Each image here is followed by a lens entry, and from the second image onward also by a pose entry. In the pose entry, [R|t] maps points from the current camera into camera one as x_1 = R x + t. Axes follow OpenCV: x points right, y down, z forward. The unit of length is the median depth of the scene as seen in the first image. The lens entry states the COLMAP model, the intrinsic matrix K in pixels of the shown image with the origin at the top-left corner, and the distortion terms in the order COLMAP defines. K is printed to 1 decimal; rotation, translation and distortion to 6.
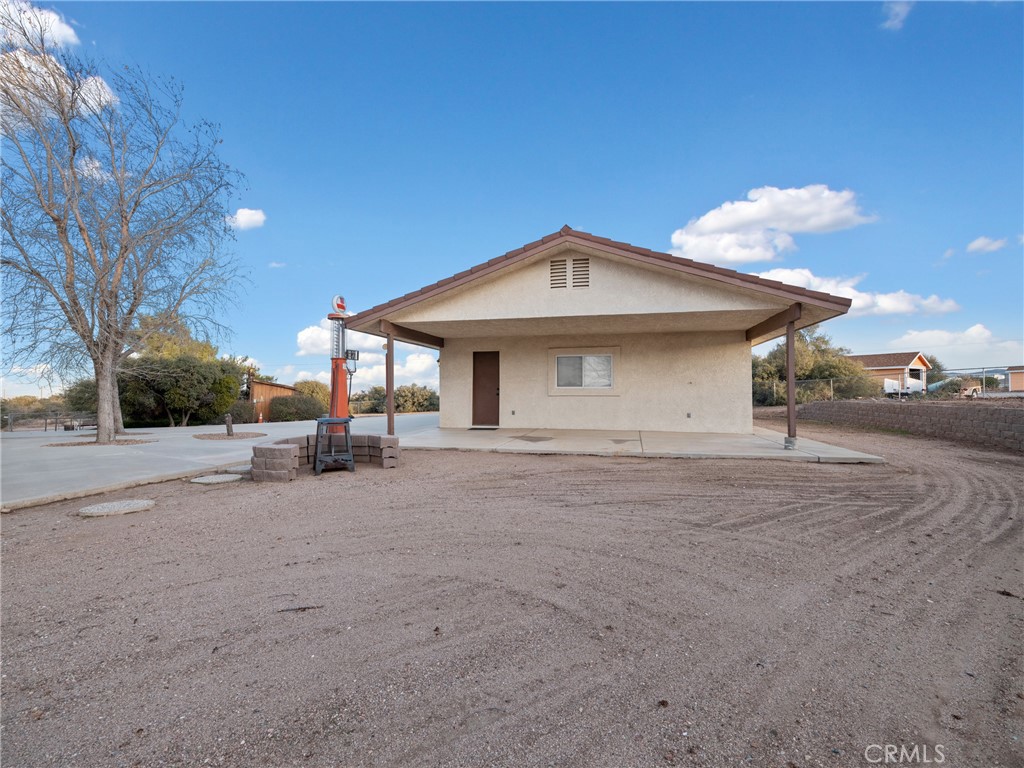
lens RADIAL K [[467.8, 0, 511.2], [0, 467.8, 380.3], [0, 0, 1]] dist [0.000167, 0.000599]
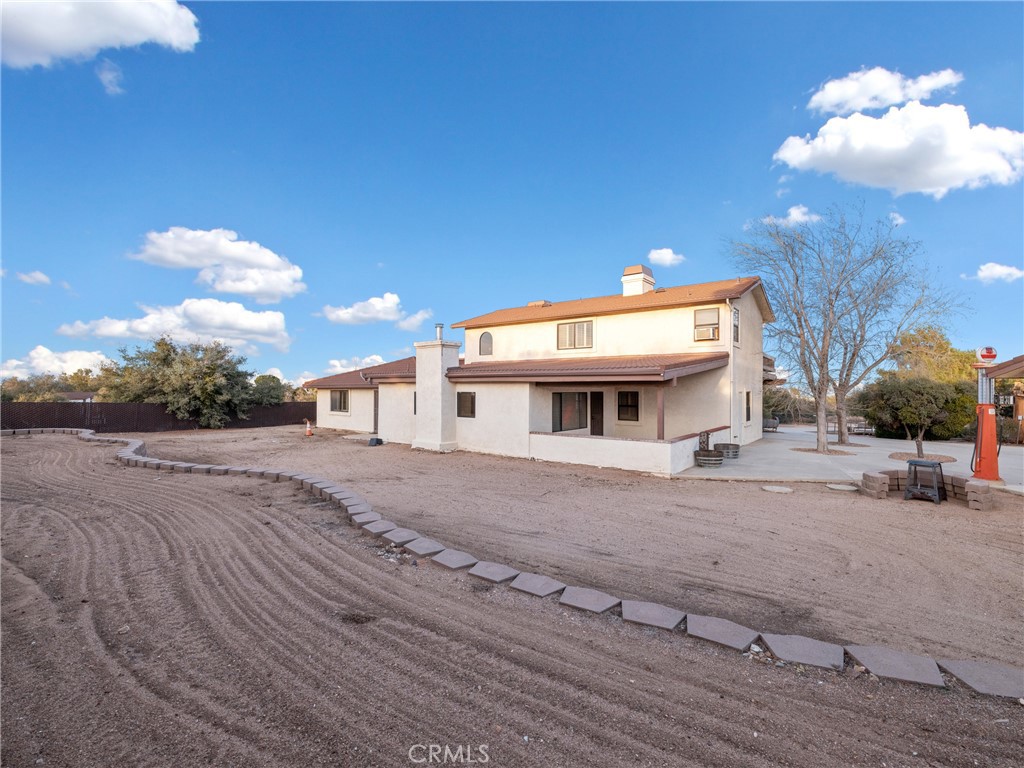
lens RADIAL K [[467.8, 0, 511.2], [0, 467.8, 380.3], [0, 0, 1]] dist [0.000167, 0.000599]
pose [[0.139361, -0.013122, -0.990155, 0.561365], [0.025961, 0.999617, -0.009593, -0.120154], [0.989901, -0.024369, 0.139648, -0.252518]]
